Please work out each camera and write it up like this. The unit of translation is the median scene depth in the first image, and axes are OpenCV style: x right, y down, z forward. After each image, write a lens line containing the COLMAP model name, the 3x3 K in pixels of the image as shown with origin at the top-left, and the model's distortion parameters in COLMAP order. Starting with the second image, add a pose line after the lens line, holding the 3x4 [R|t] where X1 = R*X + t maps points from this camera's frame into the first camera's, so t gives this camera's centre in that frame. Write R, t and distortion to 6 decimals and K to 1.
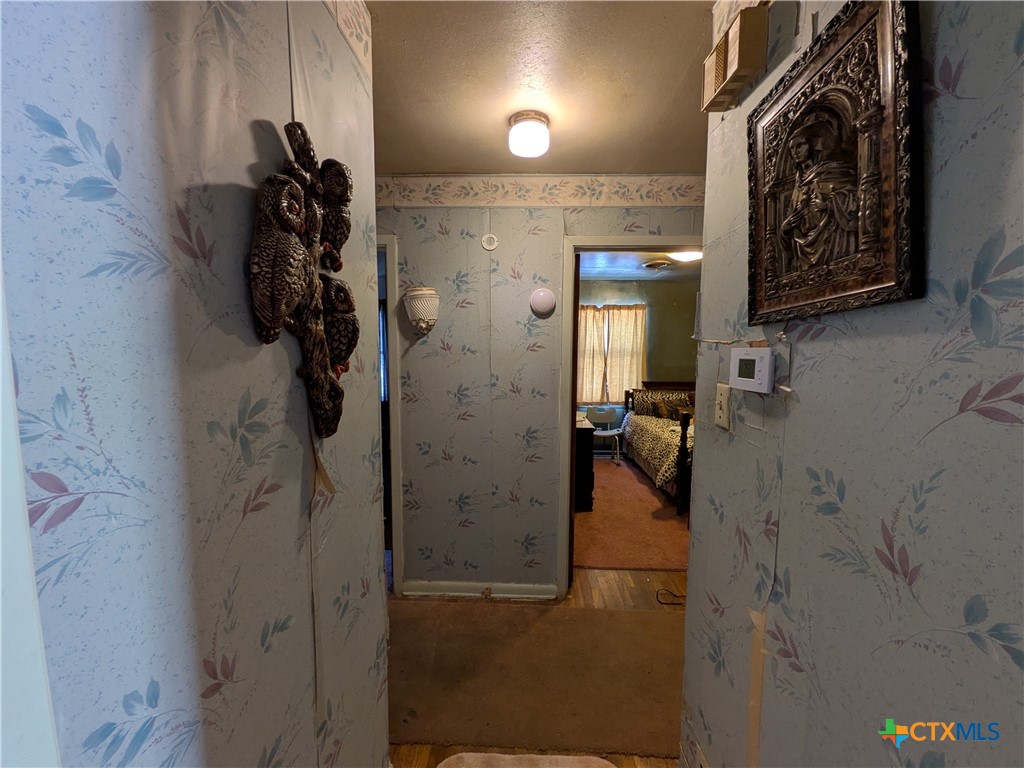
lens RADIAL K [[404.8, 0, 515.6], [0, 404.8, 381.6], [0, 0, 1]] dist [0.011127, -0.001772]
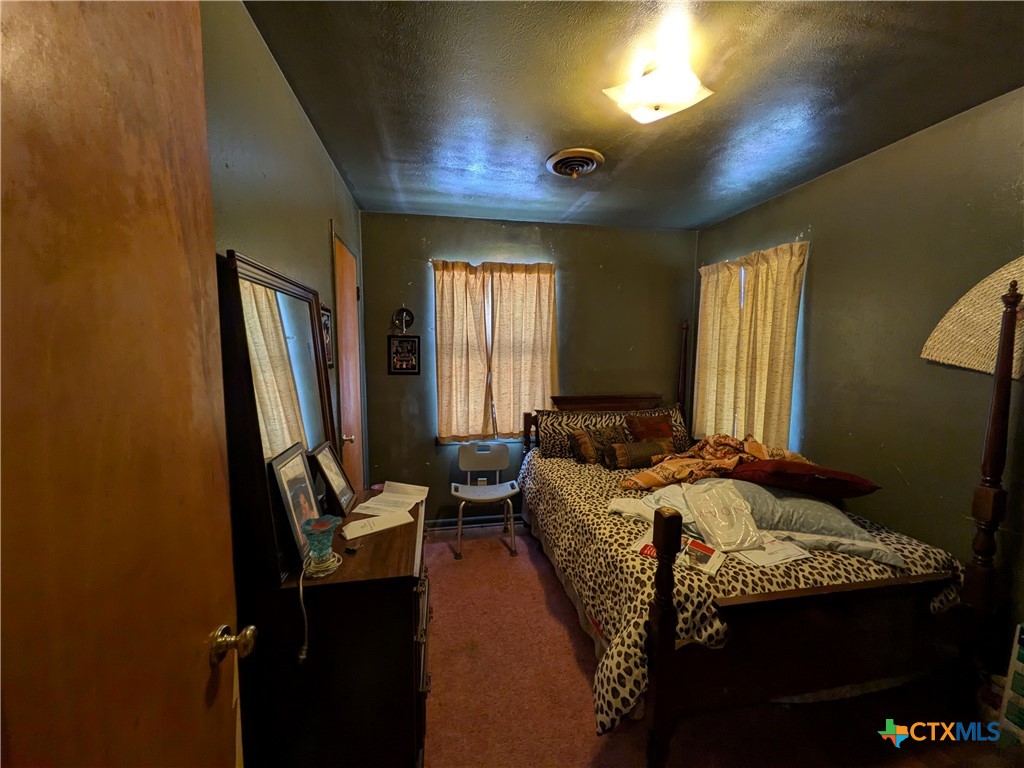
lens RADIAL K [[404.8, 0, 513.0], [0, 404.8, 386.5], [0, 0, 1]] dist [0.011127, -0.001772]
pose [[0.978108, -0.026009, 0.206467, 0.136808], [0.021603, 0.999489, 0.023562, -0.030367], [-0.206975, -0.018586, 0.978170, 0.437859]]
